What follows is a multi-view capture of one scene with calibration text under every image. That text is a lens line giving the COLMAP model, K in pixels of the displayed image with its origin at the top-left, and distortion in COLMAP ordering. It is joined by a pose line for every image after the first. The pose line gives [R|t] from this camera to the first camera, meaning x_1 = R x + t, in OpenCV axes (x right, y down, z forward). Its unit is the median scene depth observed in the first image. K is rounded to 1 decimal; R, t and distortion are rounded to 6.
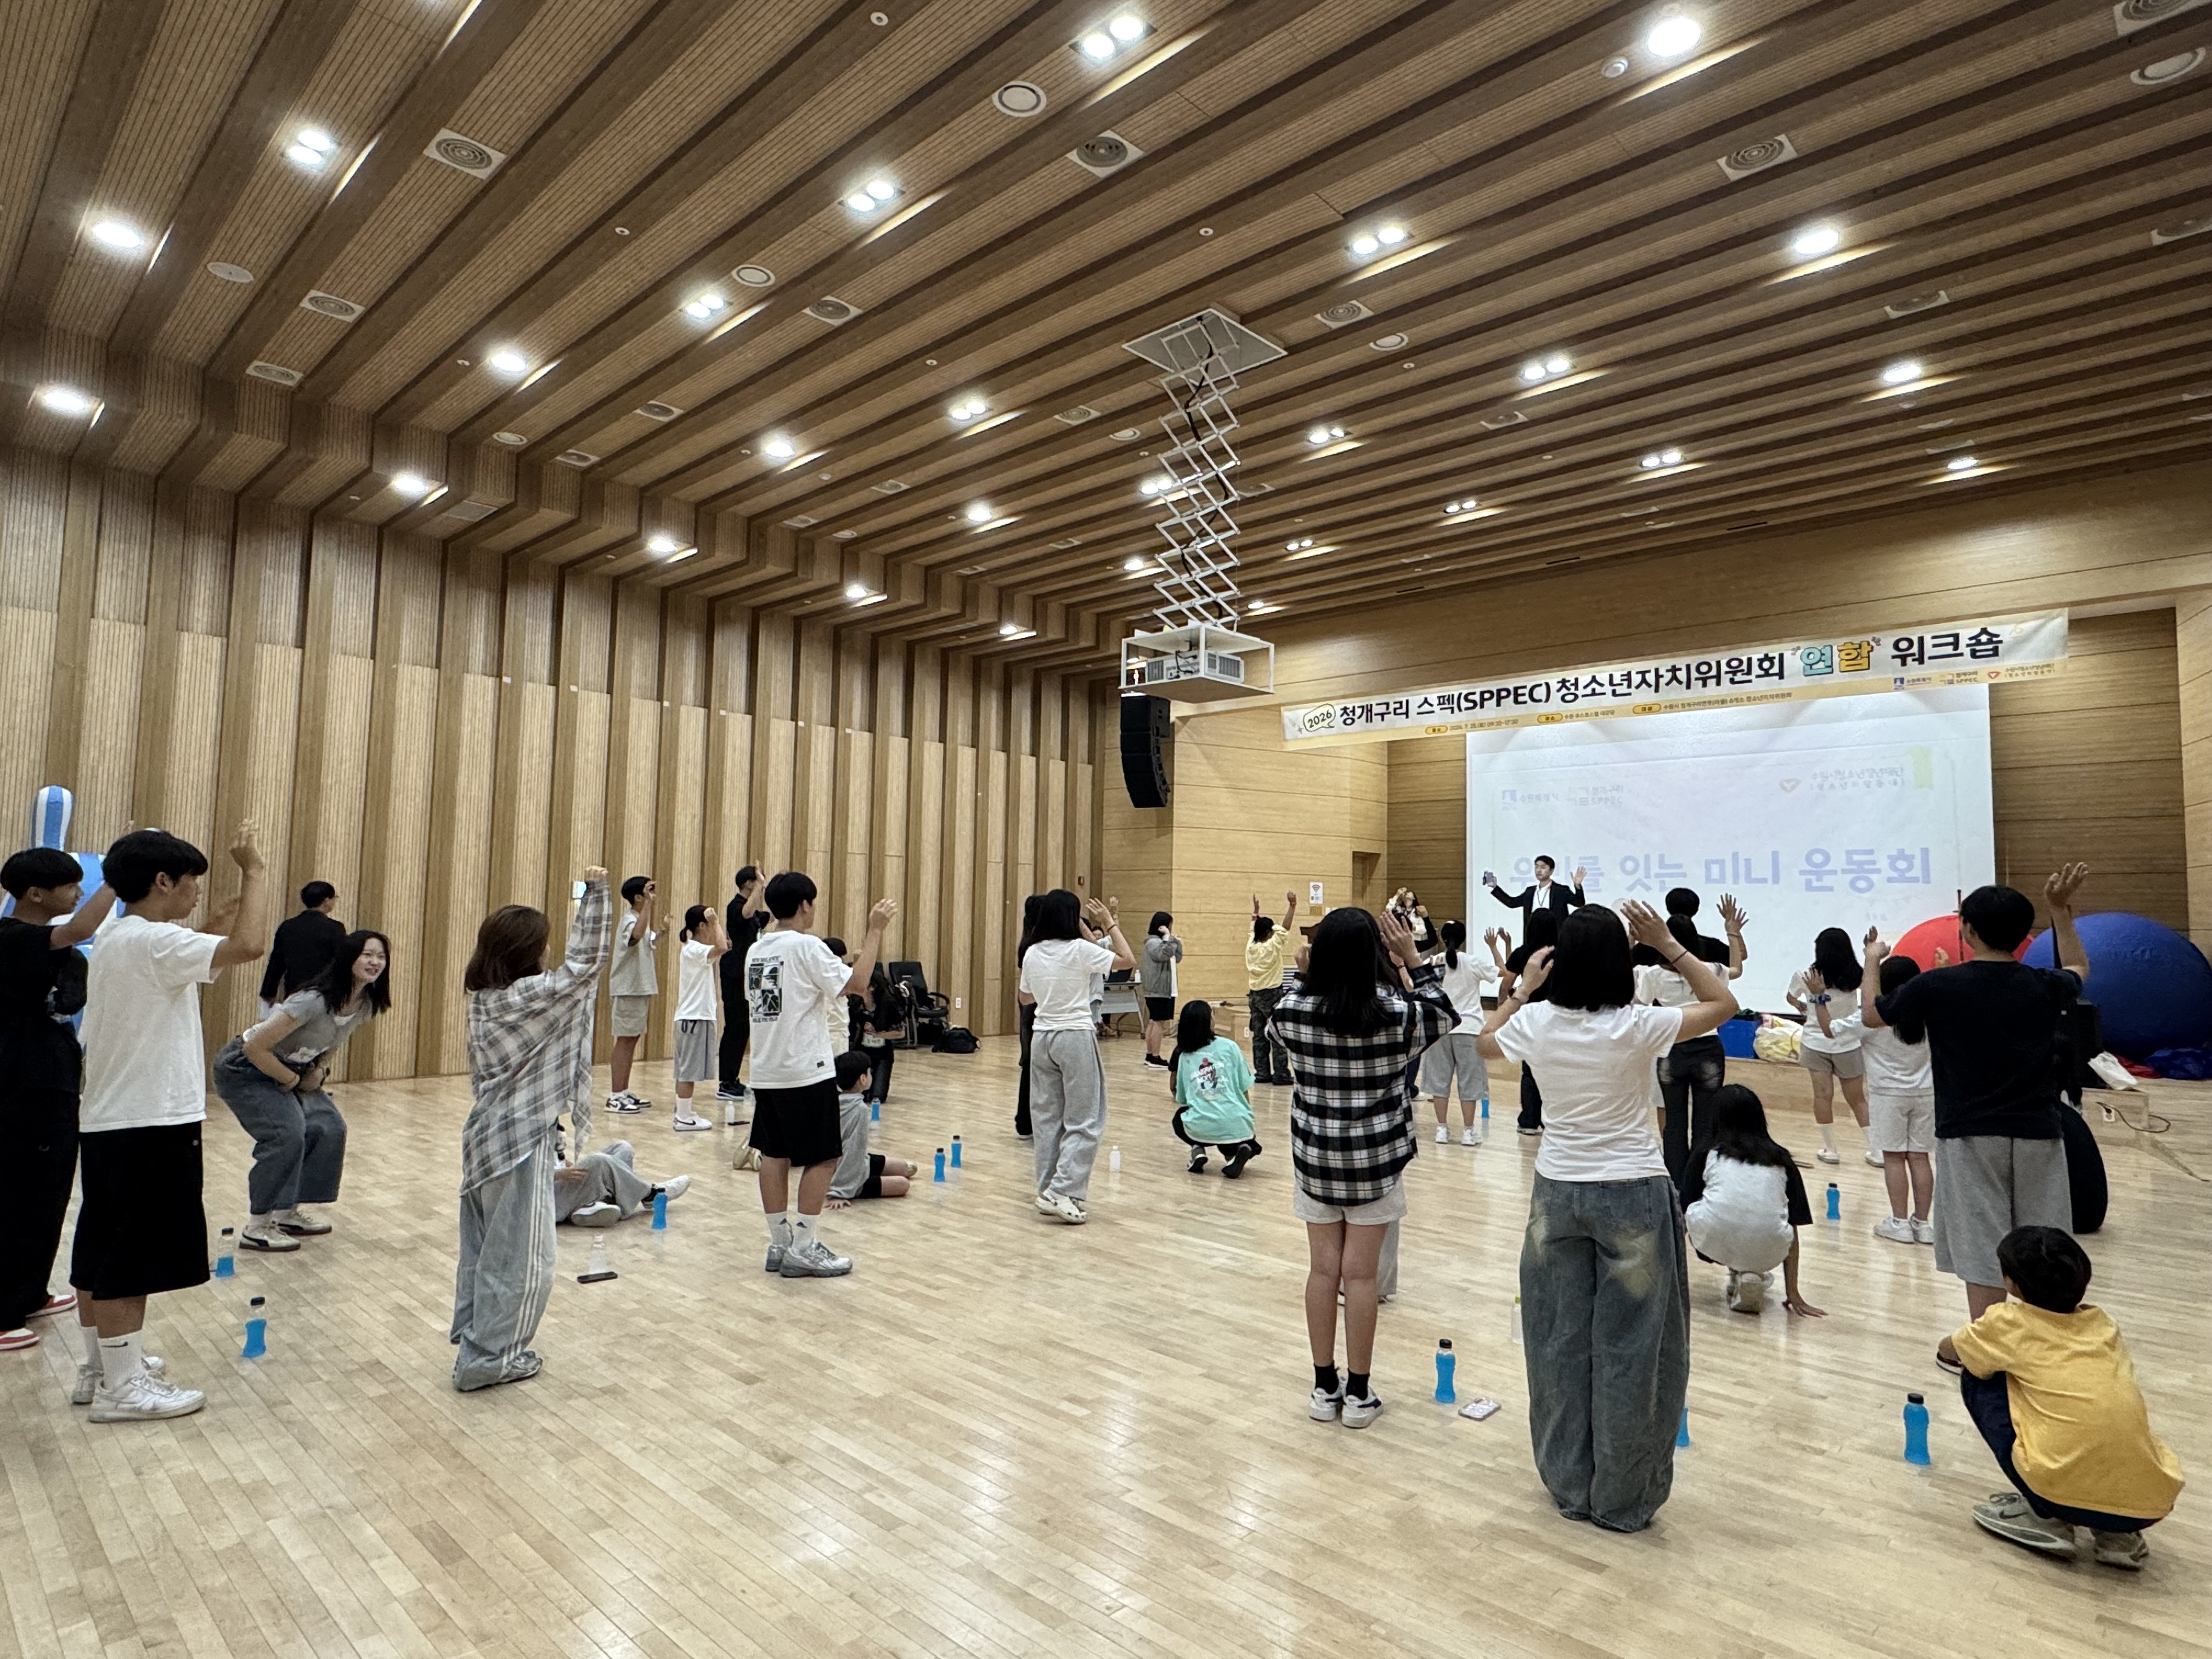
lens RADIAL K [[1236.8, 0, 1098.5], [0, 1236.8, 789.8], [0, 0, 1]] dist [0.006349, 0.001104]
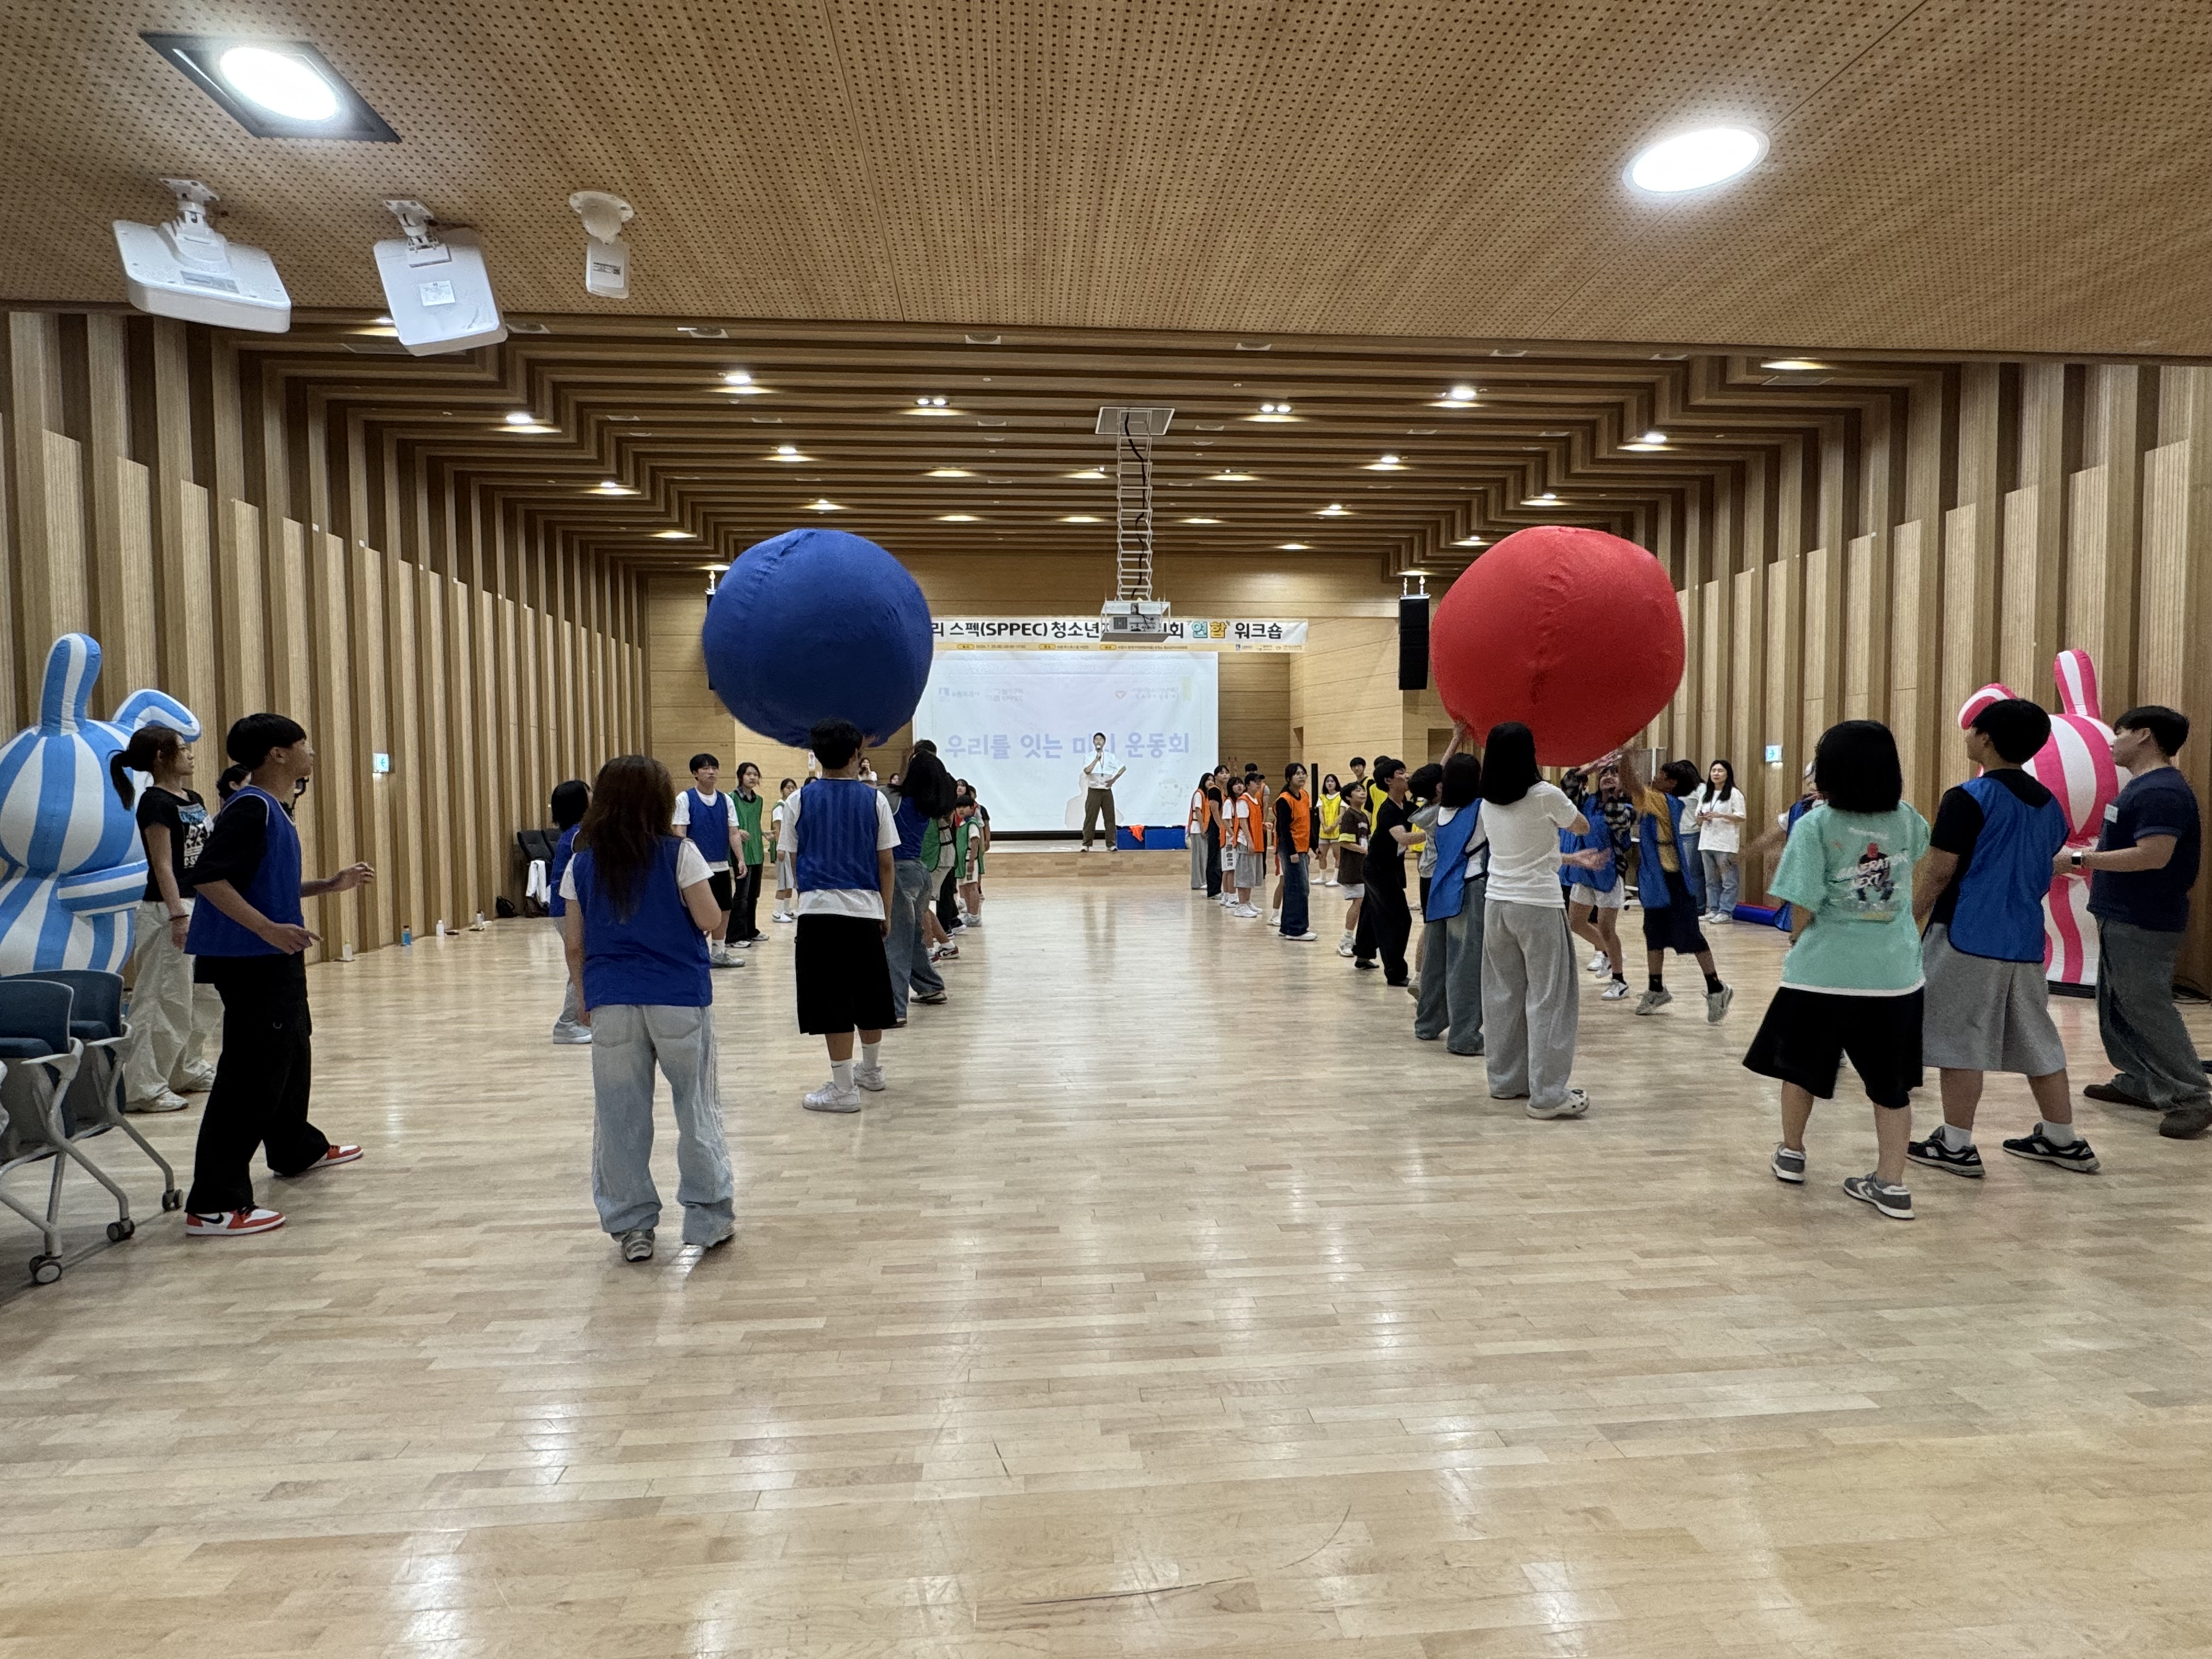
lens RADIAL K [[1089.4, 0, 1101.8], [0, 1089.4, 828.8], [0, 0, 1]] dist [0.000142, 0.000097]
pose [[0.657800, -0.054989, 0.751182, -0.604792], [-0.055872, 0.991021, 0.121473, -0.001563], [-0.751117, -0.121875, 0.648822, 0.035650]]
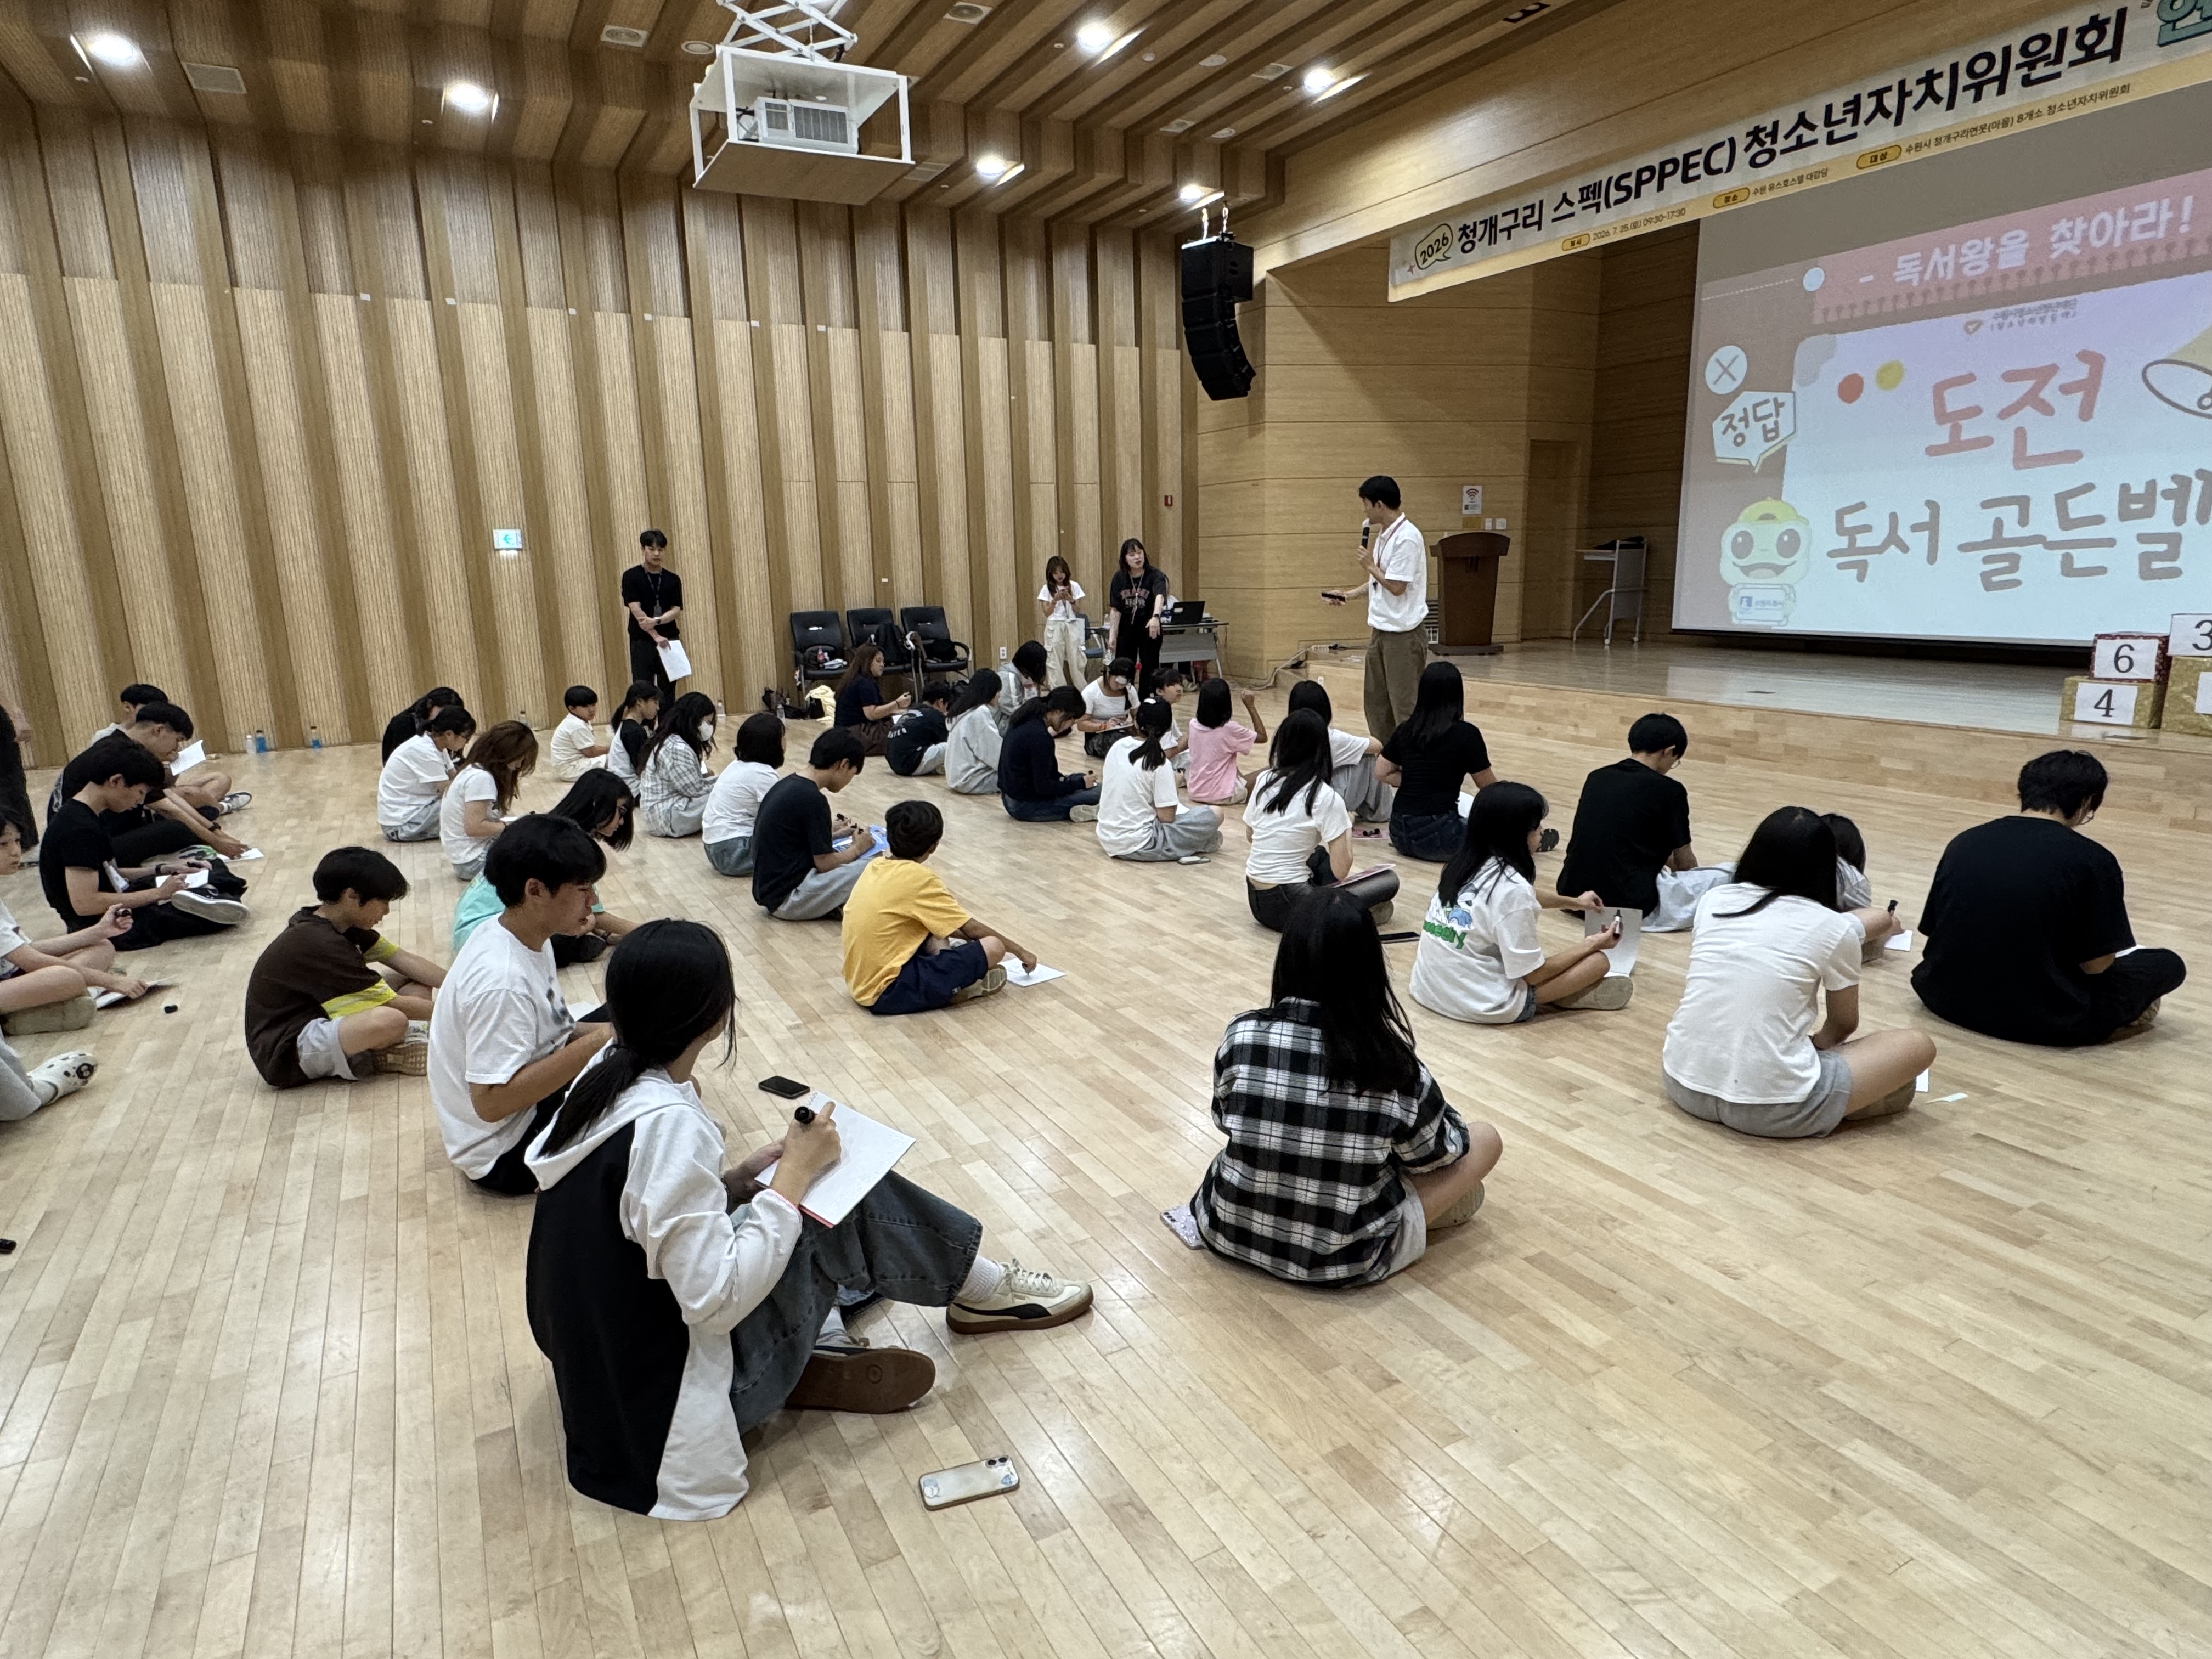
lens RADIAL K [[1248.1, 0, 1140.0], [0, 1248.1, 754.9], [0, 0, 1]] dist [-0.016609, -0.000545]
pose [[0.956008, 0.006678, -0.293264, 0.254935], [0.070674, 0.965047, 0.252368, 0.033977], [0.284699, -0.261992, 0.922121, 0.250658]]
